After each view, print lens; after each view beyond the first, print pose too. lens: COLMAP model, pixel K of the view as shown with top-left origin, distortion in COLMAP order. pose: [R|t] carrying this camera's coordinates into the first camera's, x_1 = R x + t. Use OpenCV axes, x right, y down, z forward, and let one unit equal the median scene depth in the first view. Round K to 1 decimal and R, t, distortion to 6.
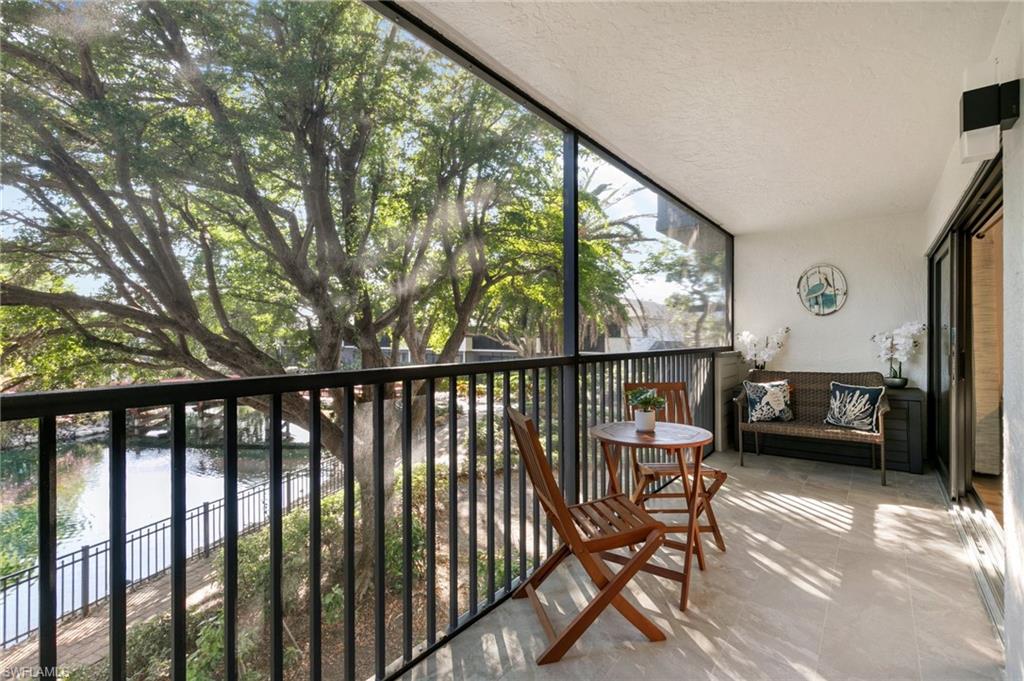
lens RADIAL K [[460.4, 0, 512.0], [0, 460.4, 340.5], [0, 0, 1]] dist [0.007373, 0.000045]
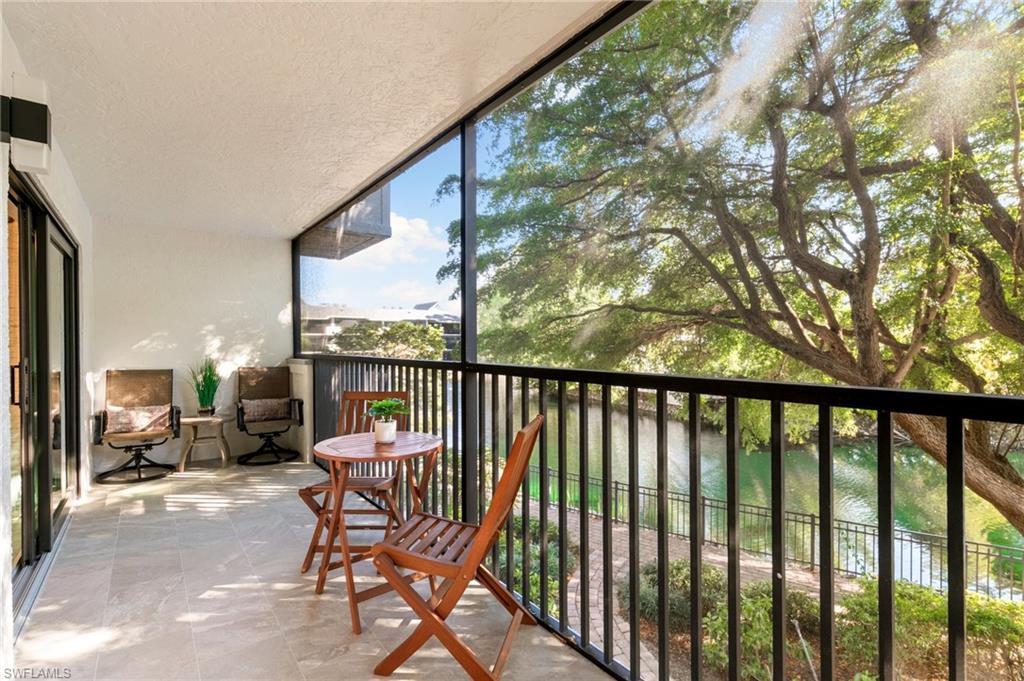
lens RADIAL K [[439.8, 0, 512.0], [0, 439.8, 340.5], [0, 0, 1]] dist [-0.003009, -0.000197]
pose [[-0.246014, -0.001222, -0.969266, 0.767599], [0.005736, 0.999980, -0.002716, -0.005499], [0.969249, -0.006228, -0.246002, 1.032499]]
